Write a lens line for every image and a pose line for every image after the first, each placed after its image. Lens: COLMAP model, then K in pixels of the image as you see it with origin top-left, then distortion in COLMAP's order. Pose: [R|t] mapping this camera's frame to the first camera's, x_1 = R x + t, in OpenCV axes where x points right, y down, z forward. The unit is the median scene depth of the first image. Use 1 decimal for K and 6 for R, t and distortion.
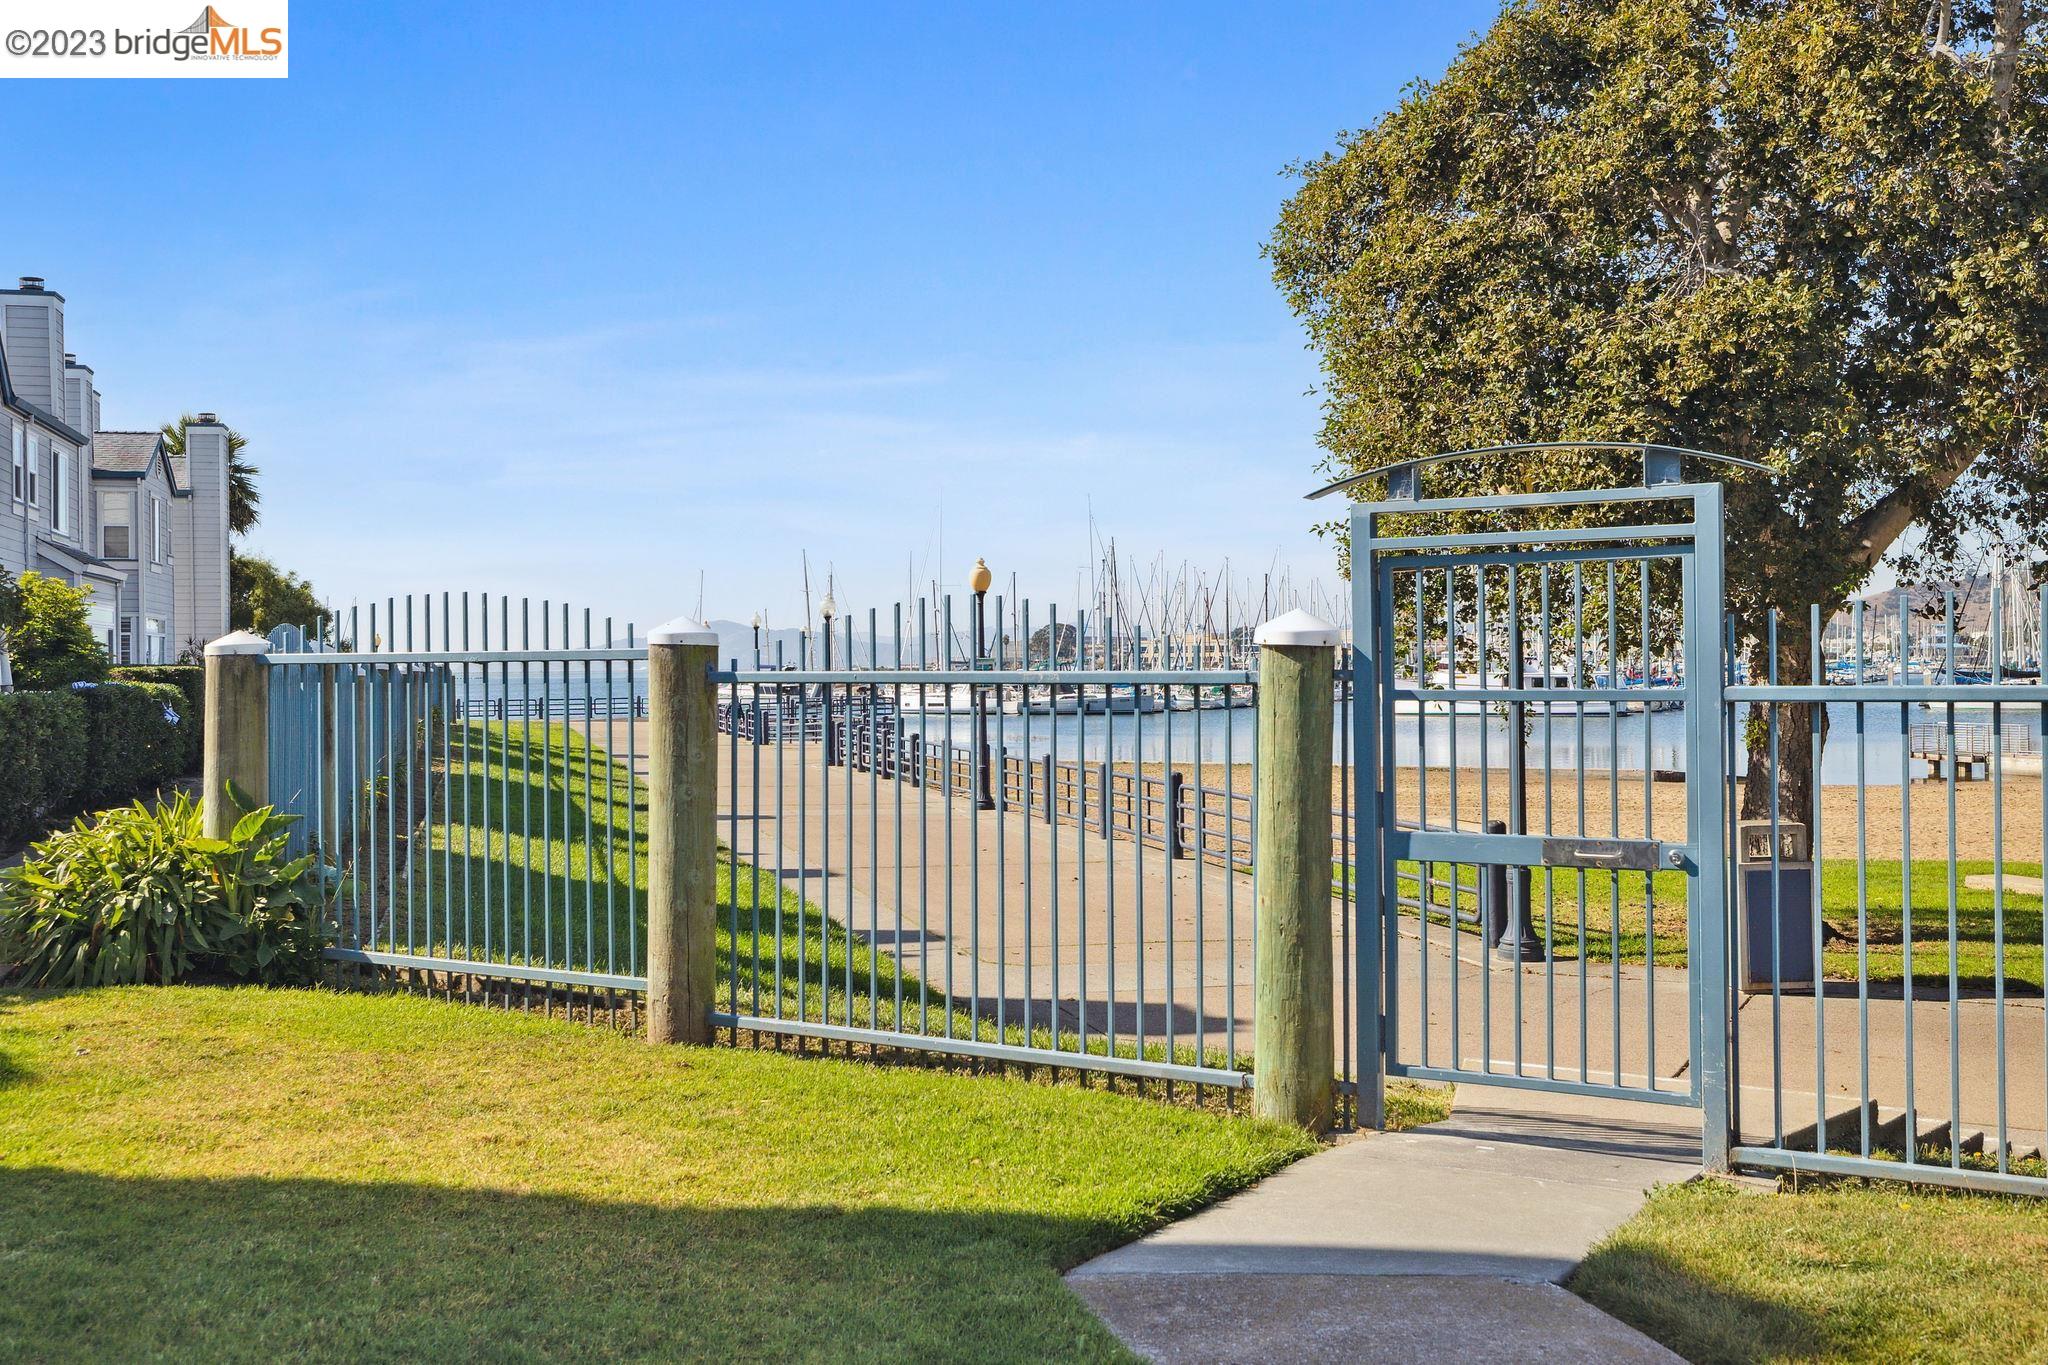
lens RADIAL K [[1966.9, 0, 1024.0], [0, 1966.9, 682.5], [0, 0, 1]] dist [0.021820, 0.004122]
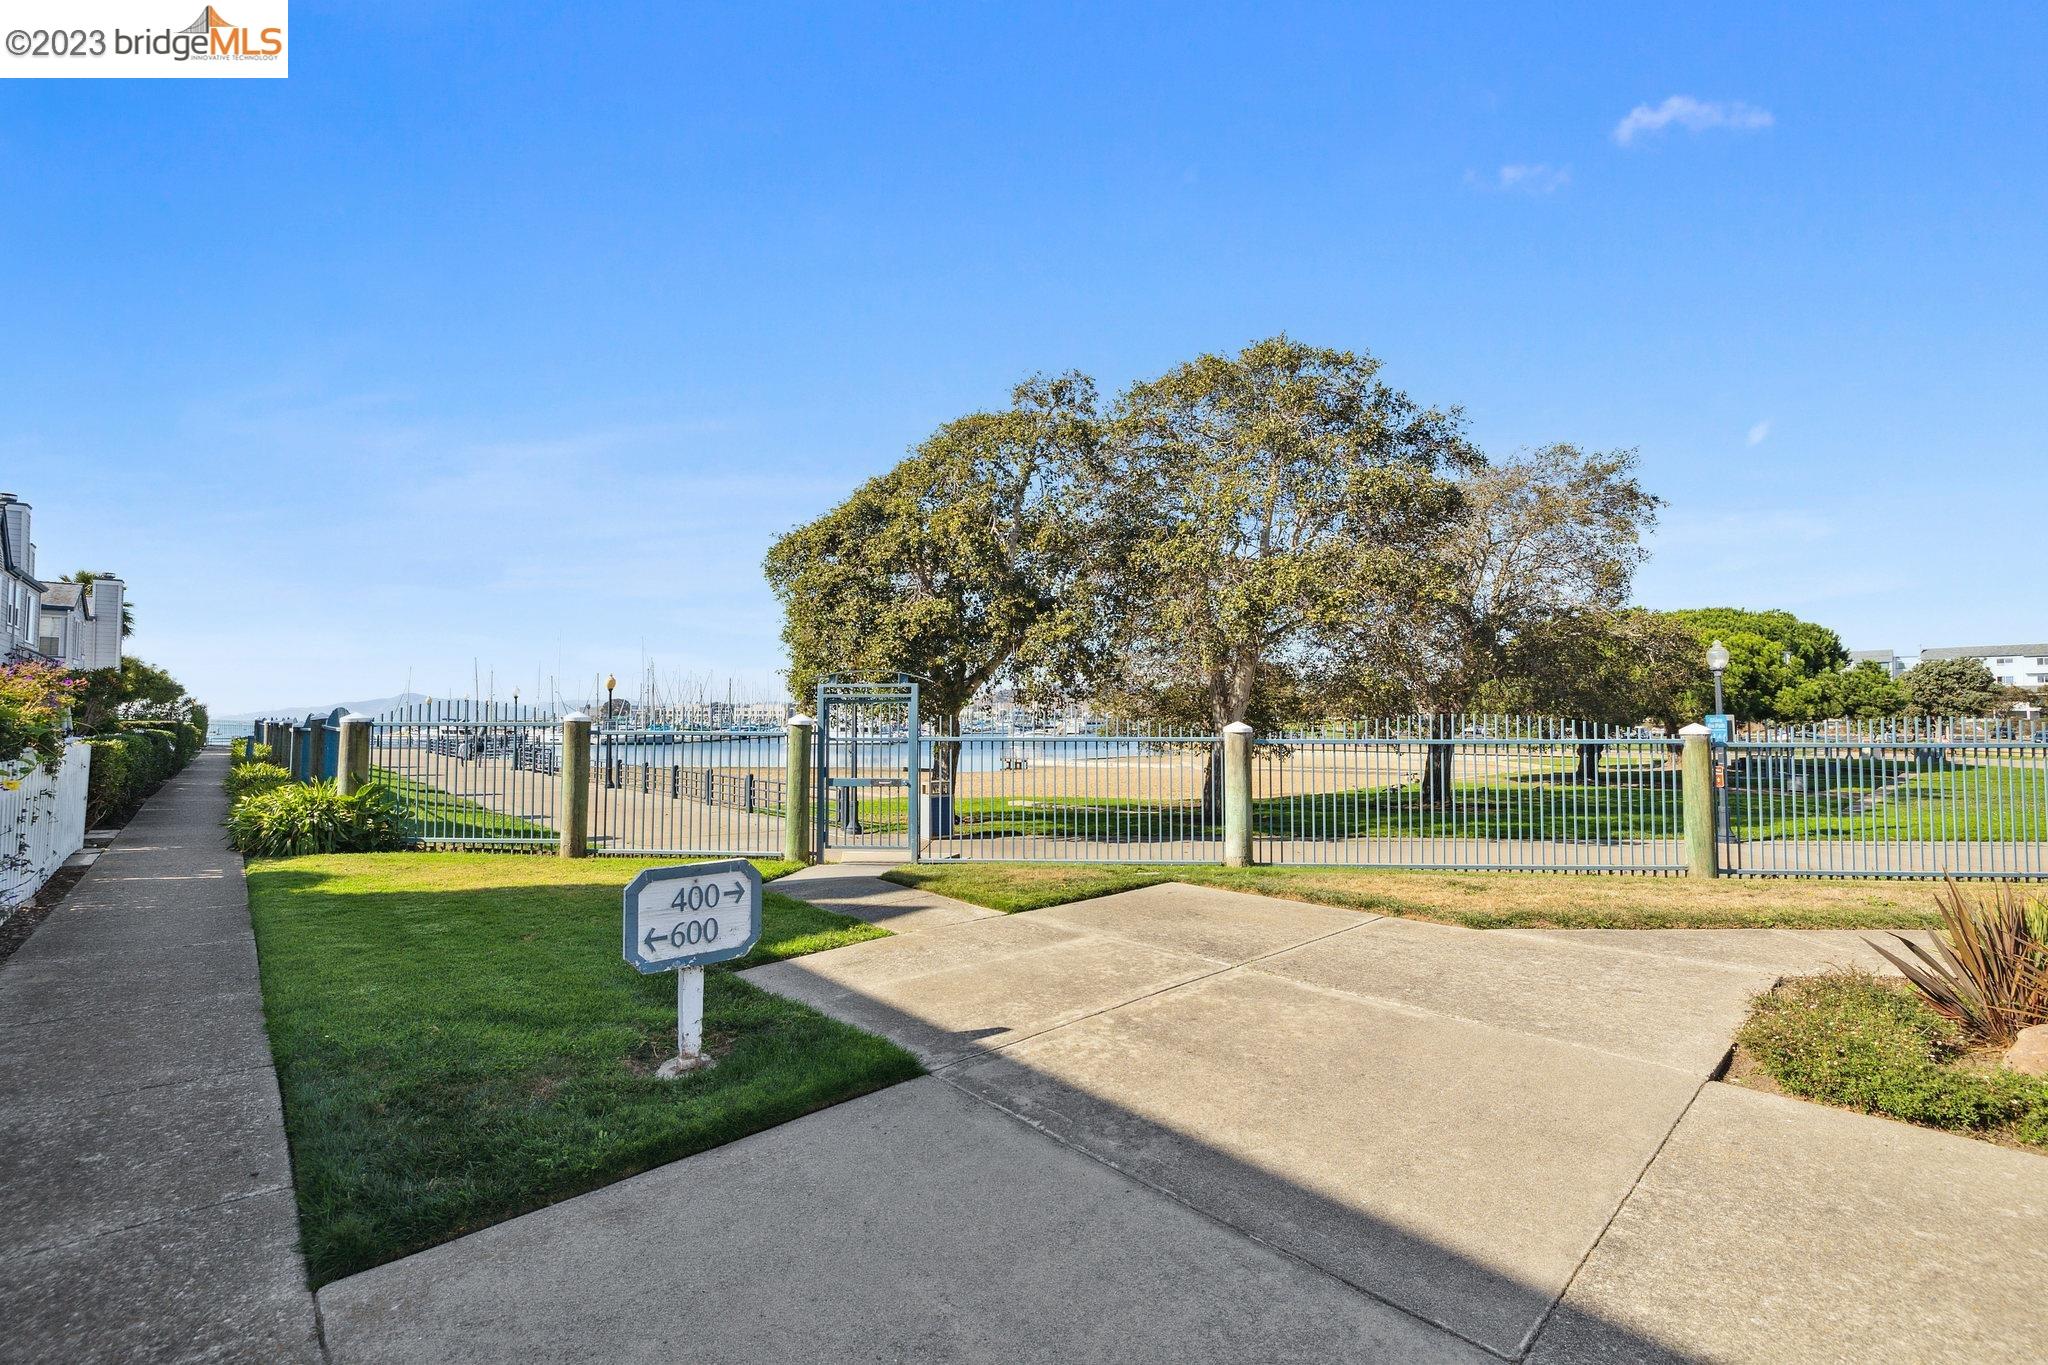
lens RADIAL K [[856.6, 0, 1028.7], [0, 856.6, 638.9], [0, 0, 1]] dist [0.001236, 0.000243]
pose [[0.898222, 0.050364, 0.436647, -0.064279], [-0.004135, 0.994338, -0.106184, -0.004011], [-0.439523, 0.093572, 0.893344, -0.205327]]
